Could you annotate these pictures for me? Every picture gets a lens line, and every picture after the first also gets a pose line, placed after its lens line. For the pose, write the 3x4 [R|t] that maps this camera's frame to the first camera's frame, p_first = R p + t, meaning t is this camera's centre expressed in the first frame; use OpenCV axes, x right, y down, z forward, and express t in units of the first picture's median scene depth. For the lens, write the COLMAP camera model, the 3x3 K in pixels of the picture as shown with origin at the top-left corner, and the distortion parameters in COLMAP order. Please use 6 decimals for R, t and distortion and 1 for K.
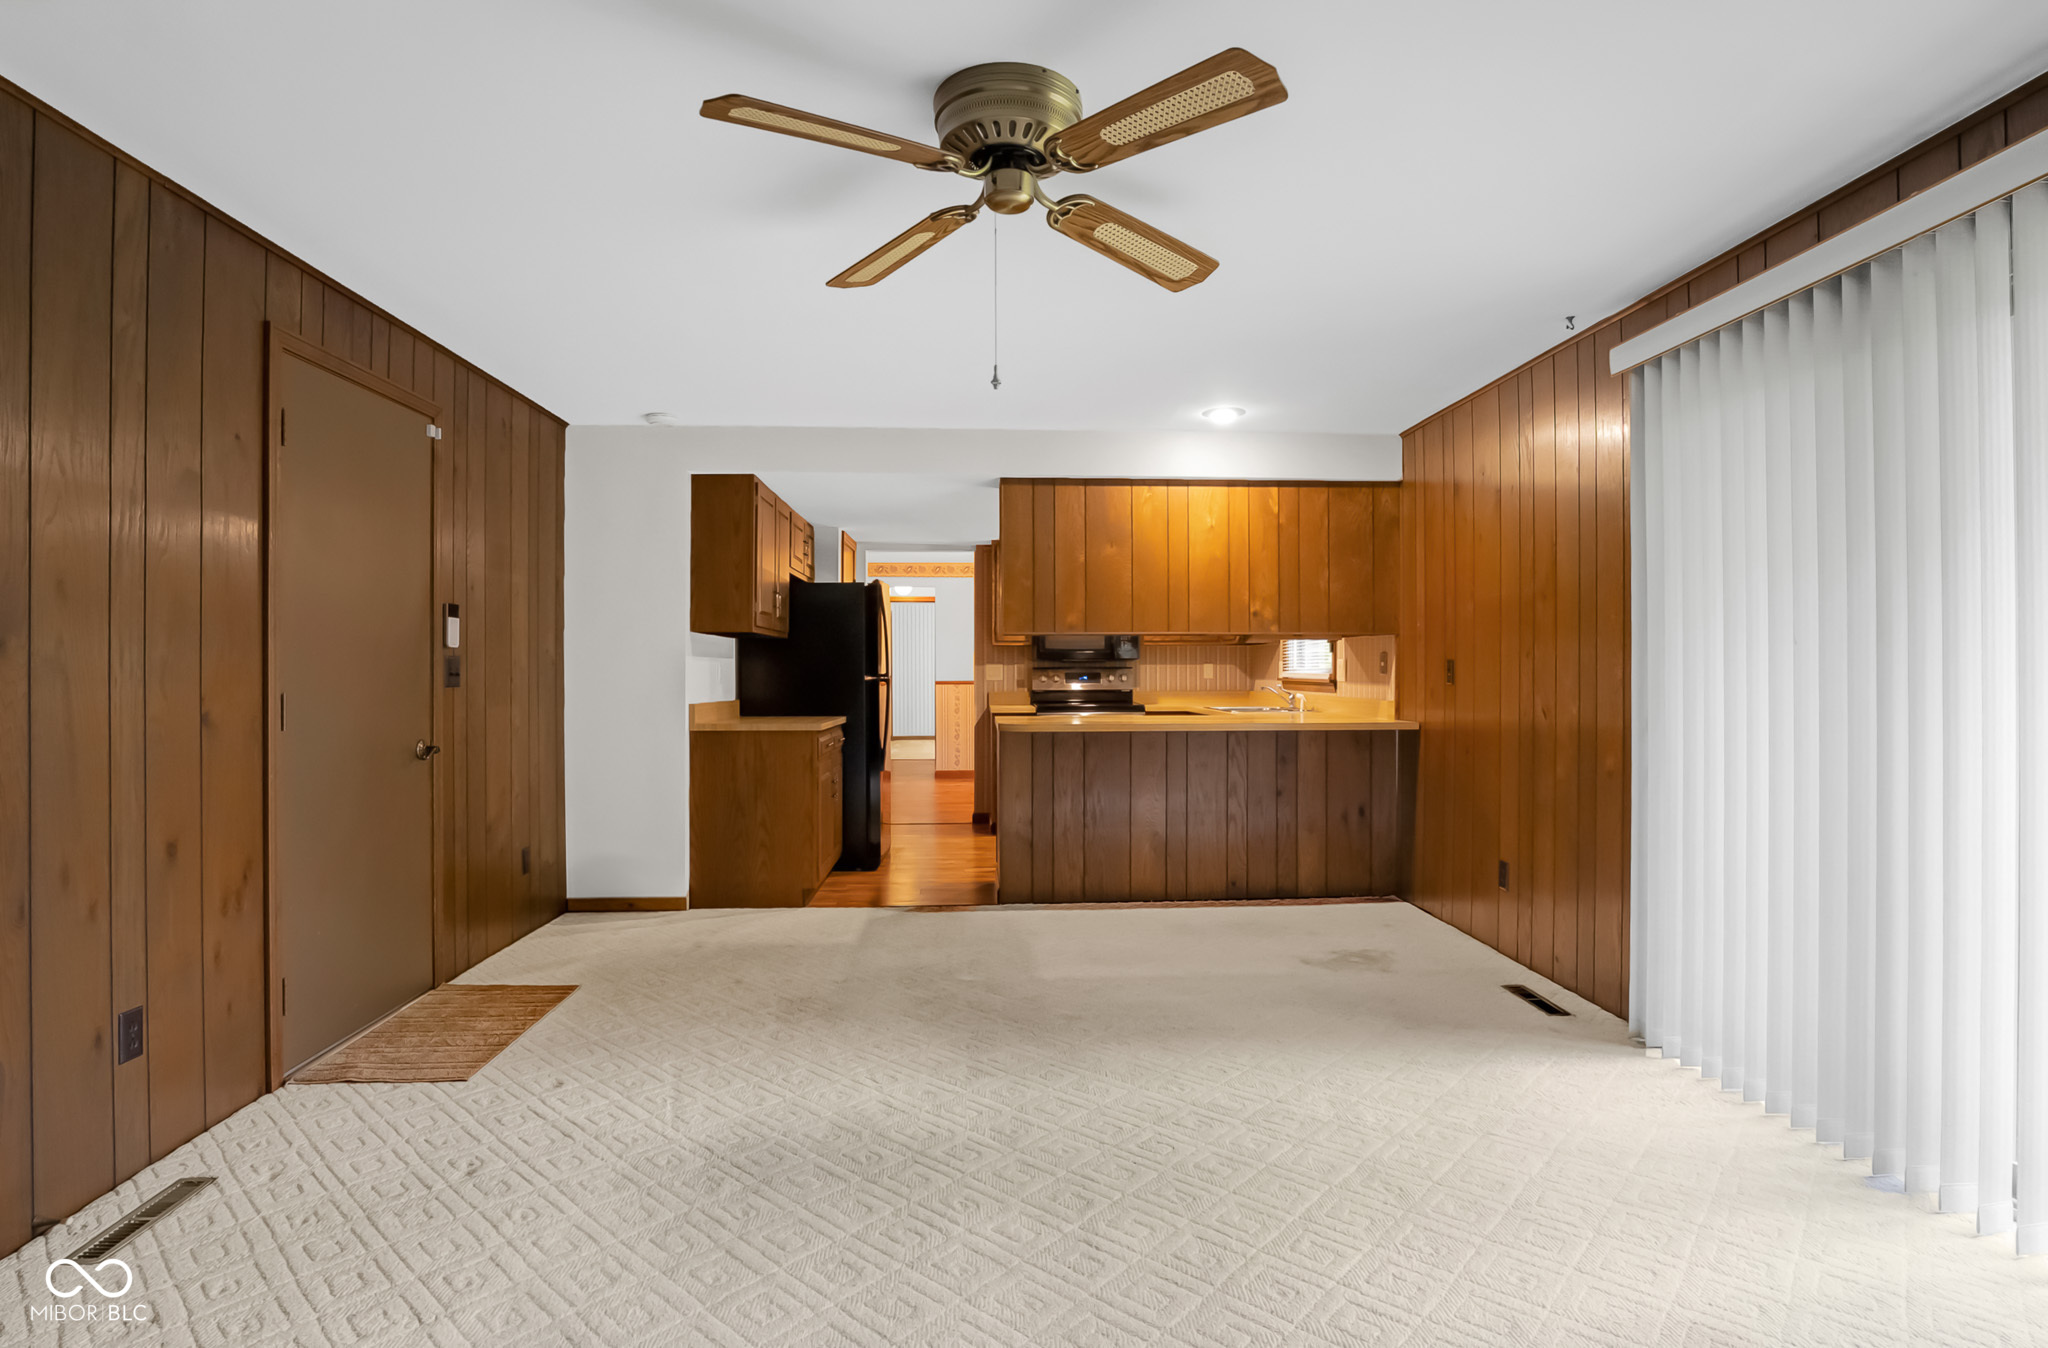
lens RADIAL K [[1071.2, 0, 1060.5], [0, 1071.2, 684.9], [0, 0, 1]] dist [-0.052171, 0.016191]
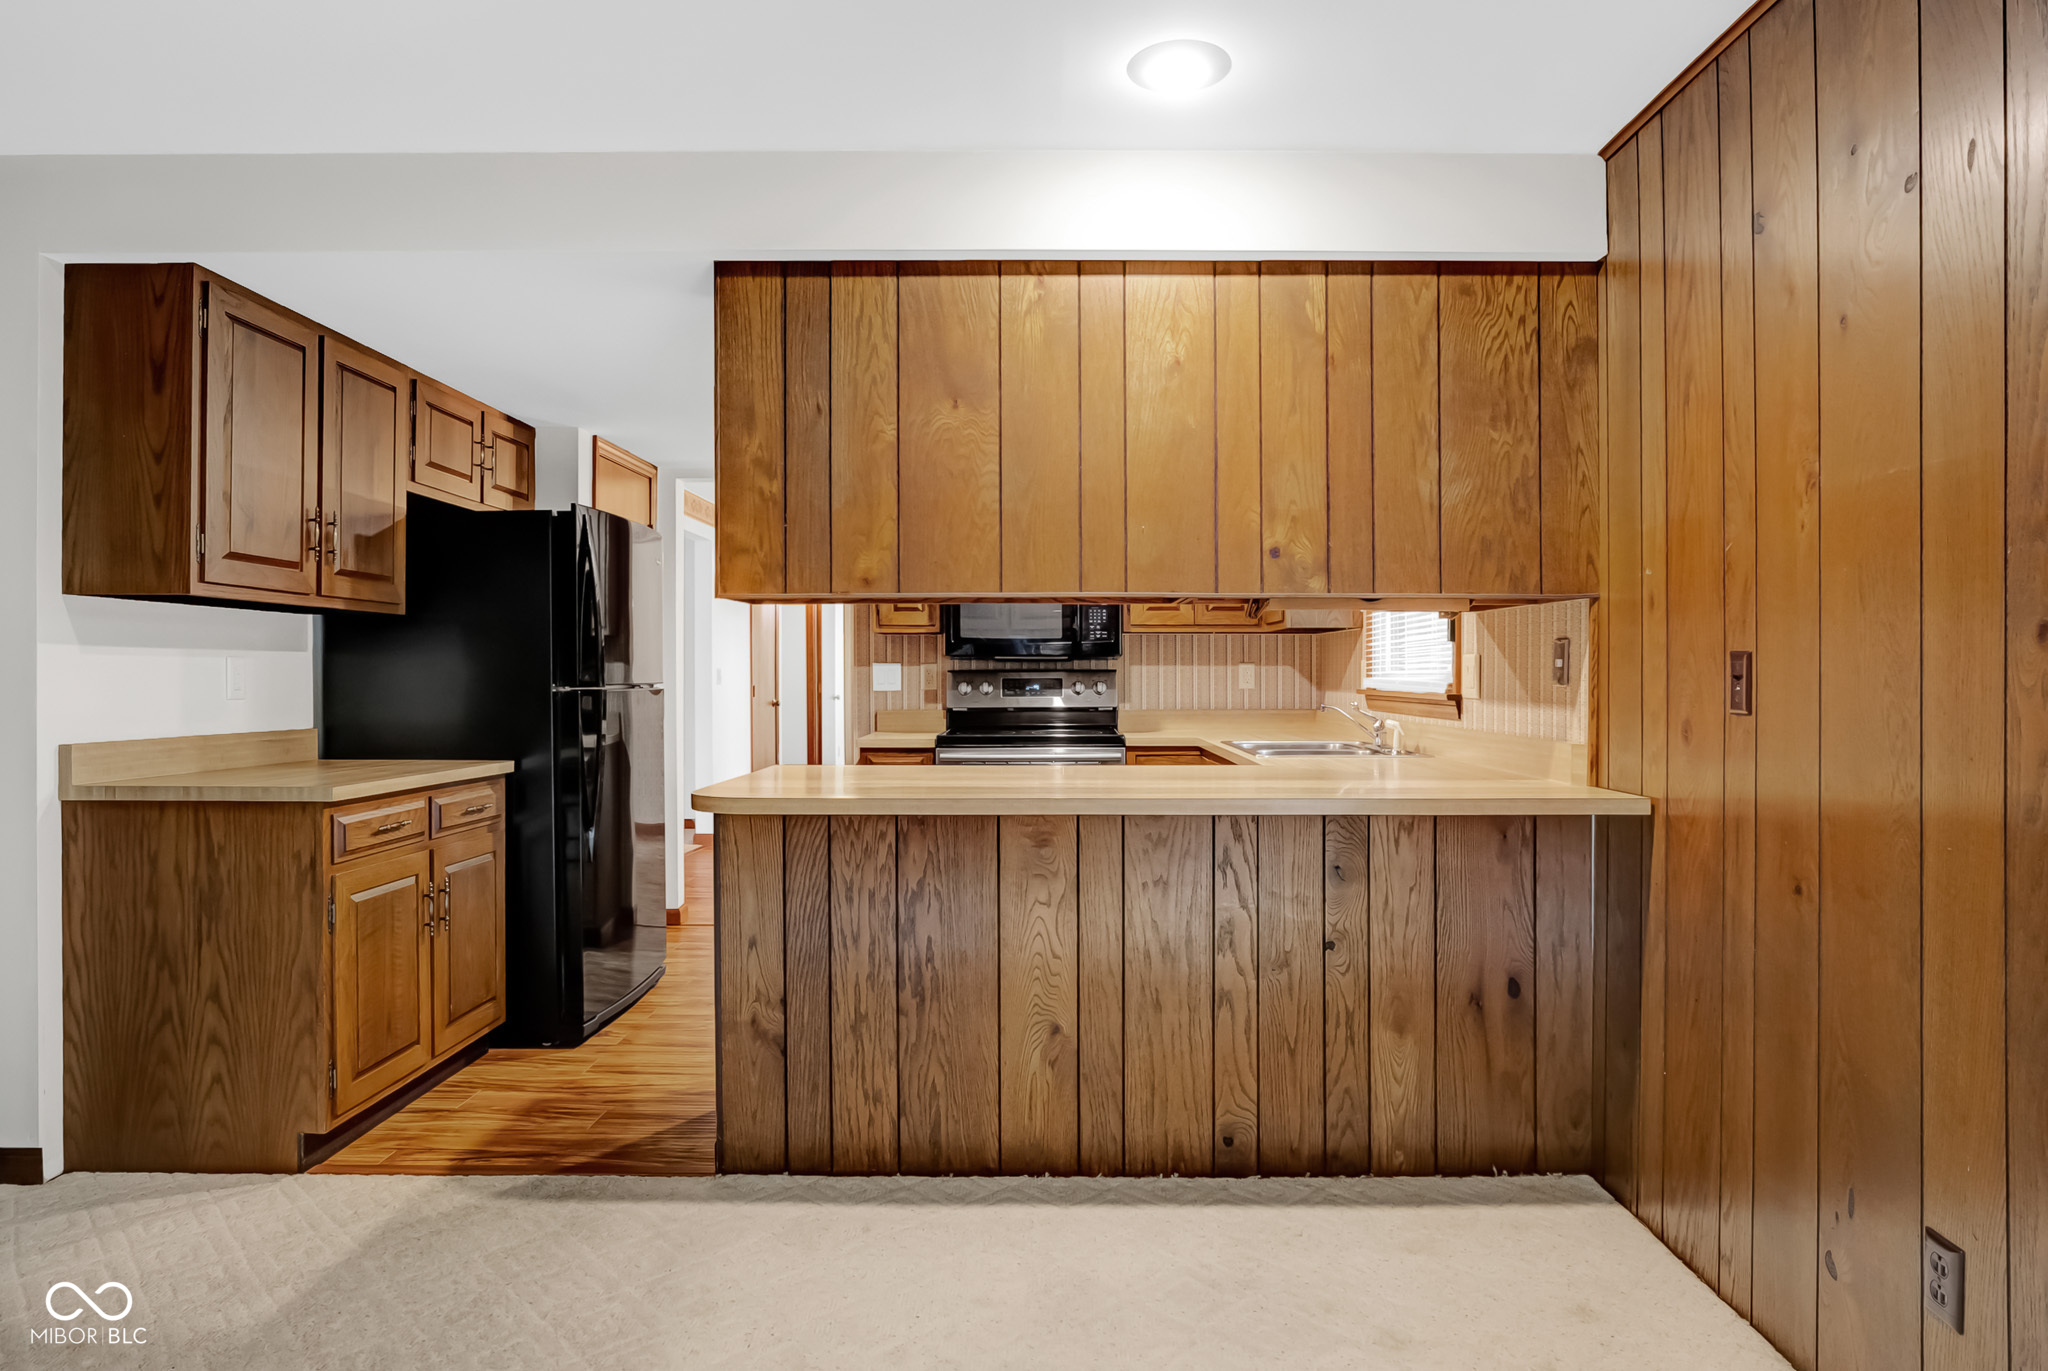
lens RADIAL K [[1237.0, 0, 1037.3], [0, 1237.0, 677.9], [0, 0, 1]] dist [-0.040766, 0.002042]
pose [[0.996237, 0.002629, -0.086625, 0.126853], [-0.003654, 0.999925, -0.011673, -0.006479], [0.086588, 0.011946, 0.996173, 0.466421]]
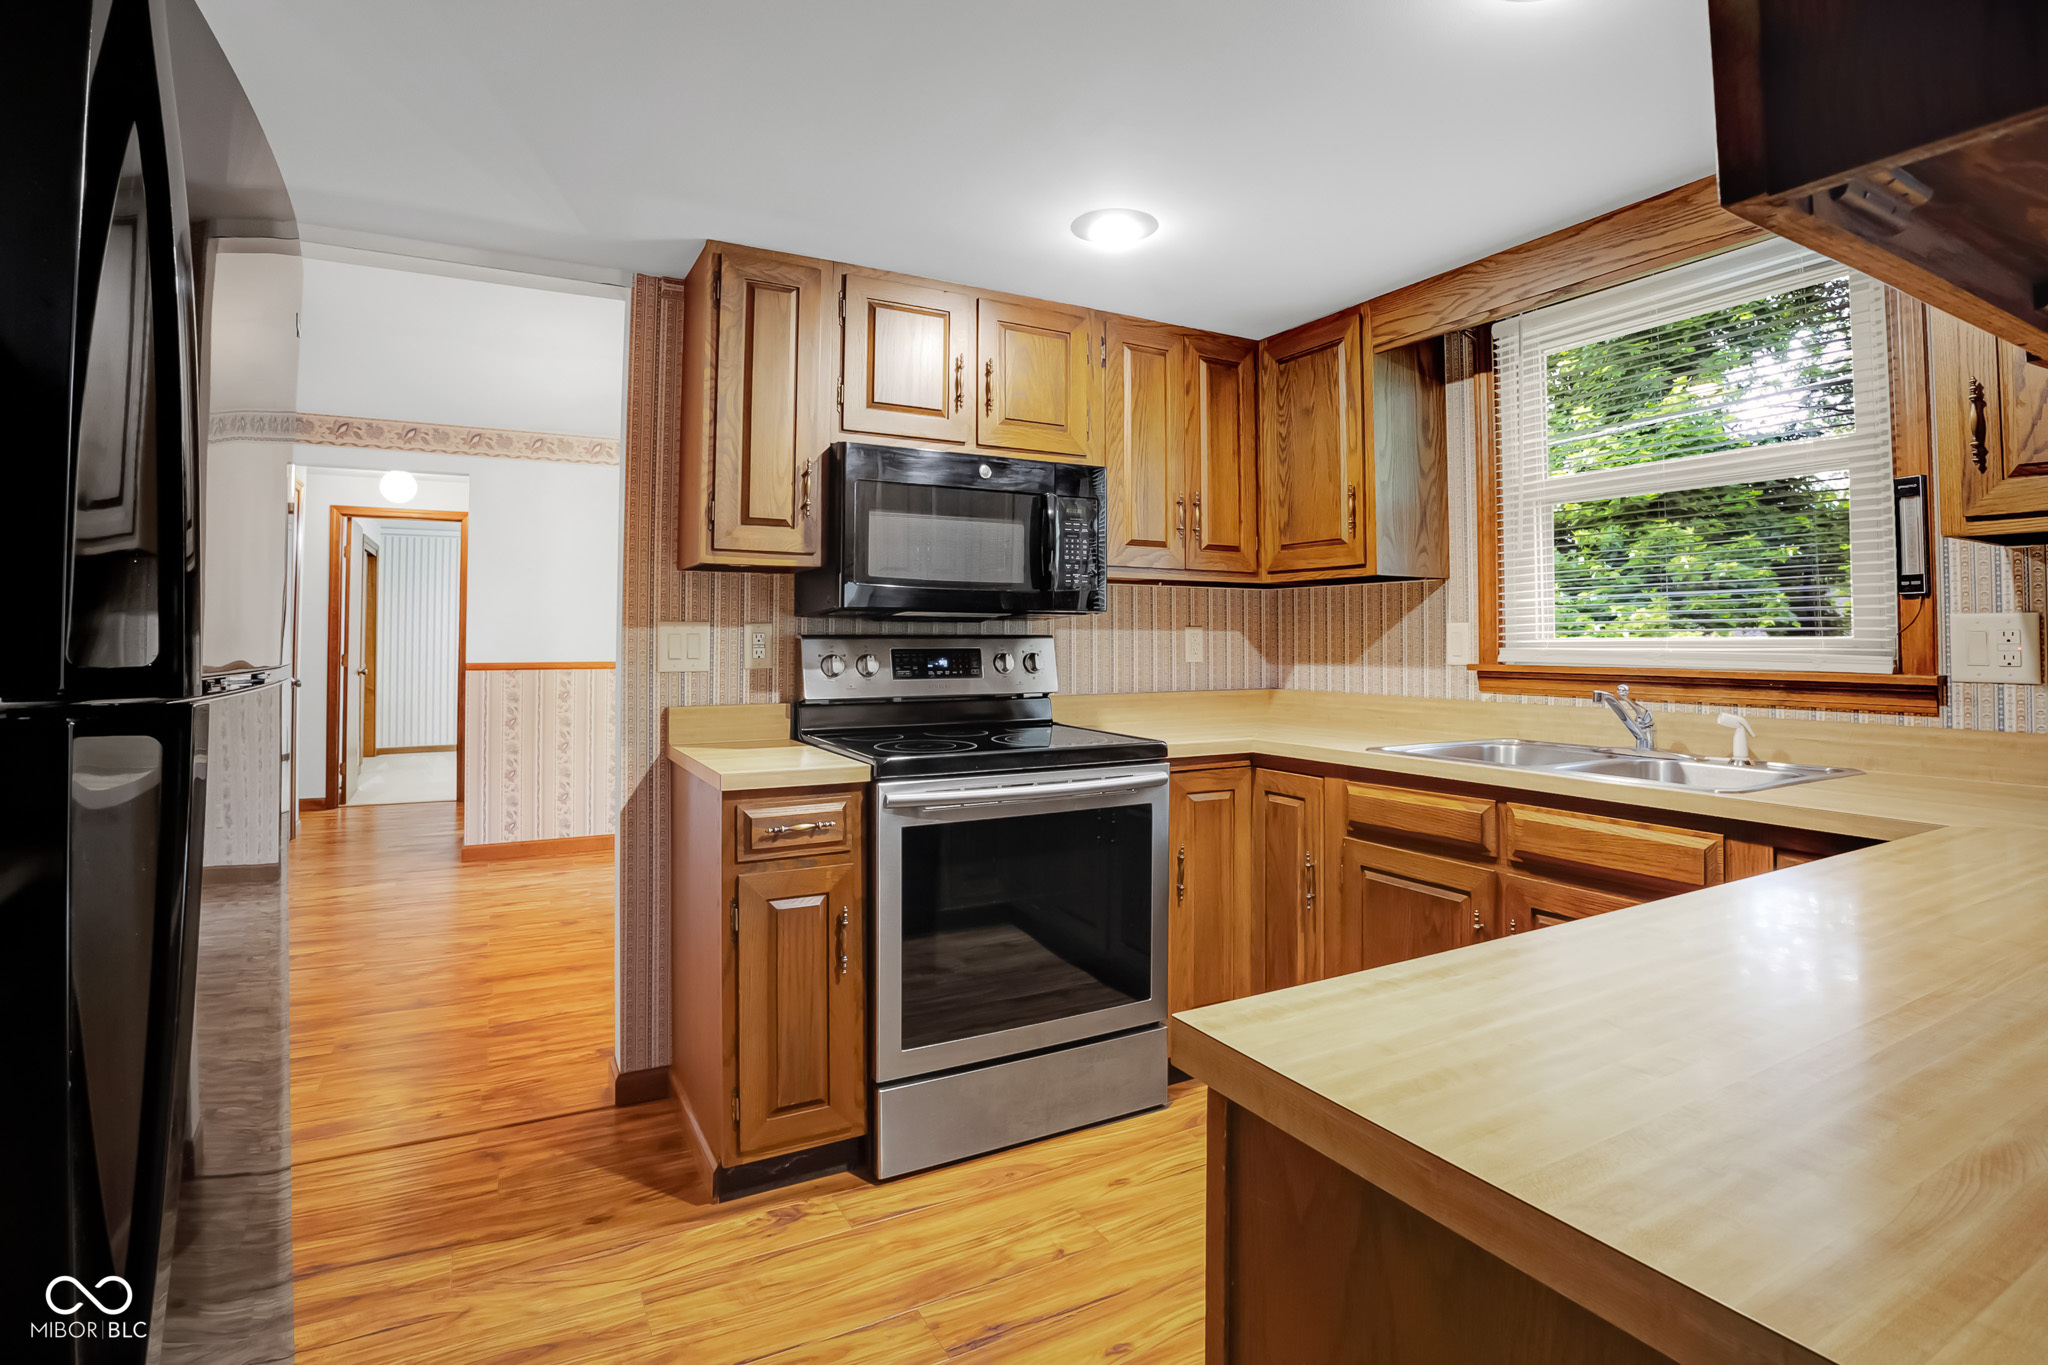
lens RADIAL K [[1071.2, 0, 1114.8], [0, 1071.2, 631.1], [0, 0, 1]] dist [-0.052171, 0.016191]
pose [[0.900014, 0.007536, 0.435796, -0.138424], [0.002958, 0.999722, -0.023396, -0.014459], [-0.435851, 0.022346, 0.899742, 0.970863]]
